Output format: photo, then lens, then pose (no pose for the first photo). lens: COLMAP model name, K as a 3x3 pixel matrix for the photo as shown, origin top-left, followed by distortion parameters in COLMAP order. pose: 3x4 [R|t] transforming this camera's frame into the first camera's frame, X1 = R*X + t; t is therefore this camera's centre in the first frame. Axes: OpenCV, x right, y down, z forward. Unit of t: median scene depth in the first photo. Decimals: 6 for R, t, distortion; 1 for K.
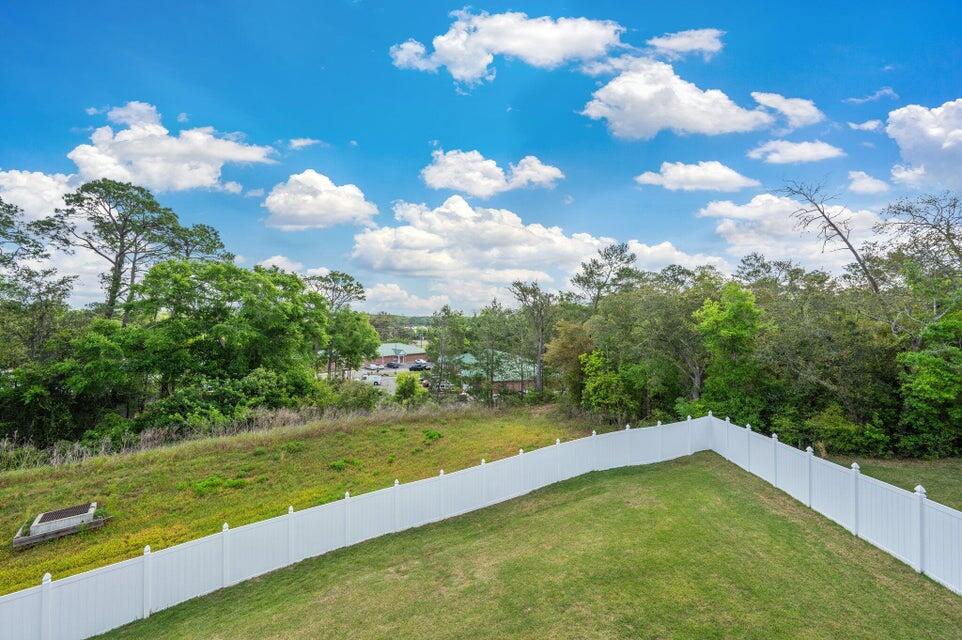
lens RADIAL K [[378.6, 0, 478.9], [0, 378.6, 317.0], [0, 0, 1]] dist [-0.001702, -0.000037]
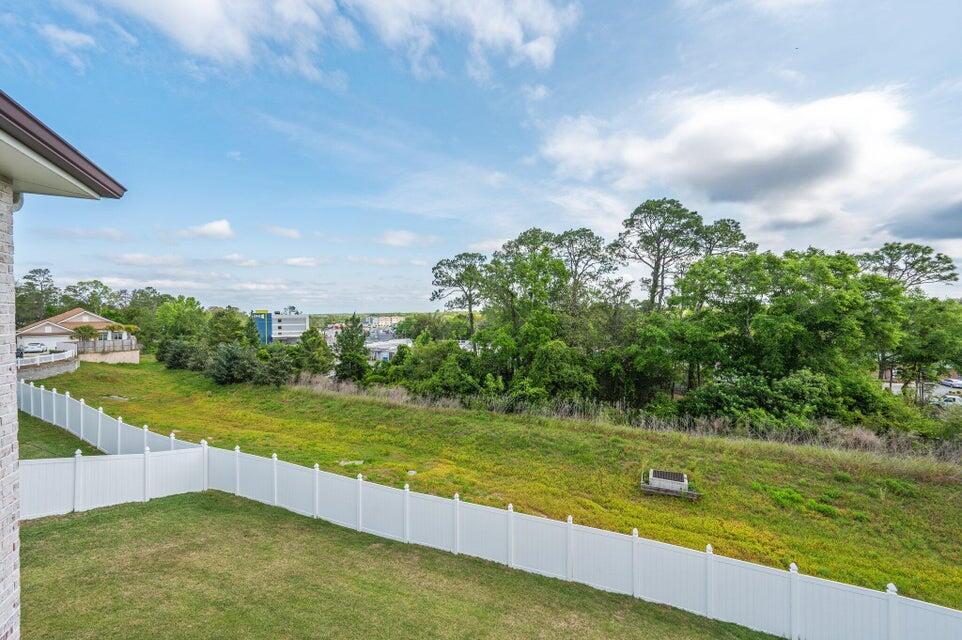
lens RADIAL K [[378.3, 0, 484.0], [0, 378.3, 317.1], [0, 0, 1]] dist [-0.000884, -0.000002]
pose [[0.419907, -0.005668, -0.907550, -0.122690], [0.020673, 0.999781, 0.003321, -0.000991], [0.907332, -0.020157, 0.419932, -0.013664]]
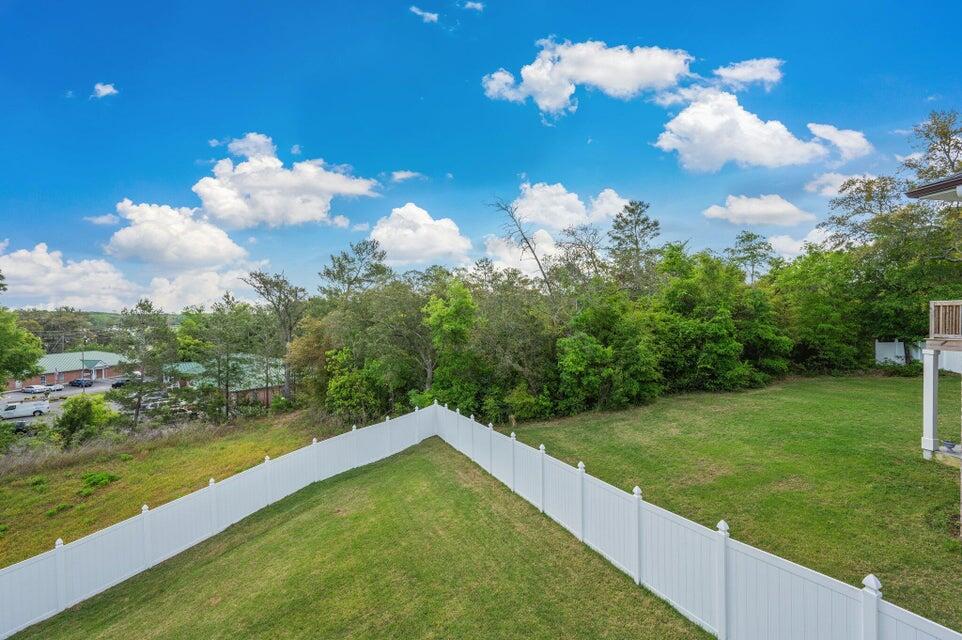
lens RADIAL K [[378.3, 0, 484.0], [0, 378.3, 317.1], [0, 0, 1]] dist [-0.000884, -0.000002]
pose [[0.841888, -0.010409, 0.539553, 0.094711], [0.004994, 0.999921, 0.011498, 0.000701], [-0.539630, -0.006986, 0.841873, 0.010138]]
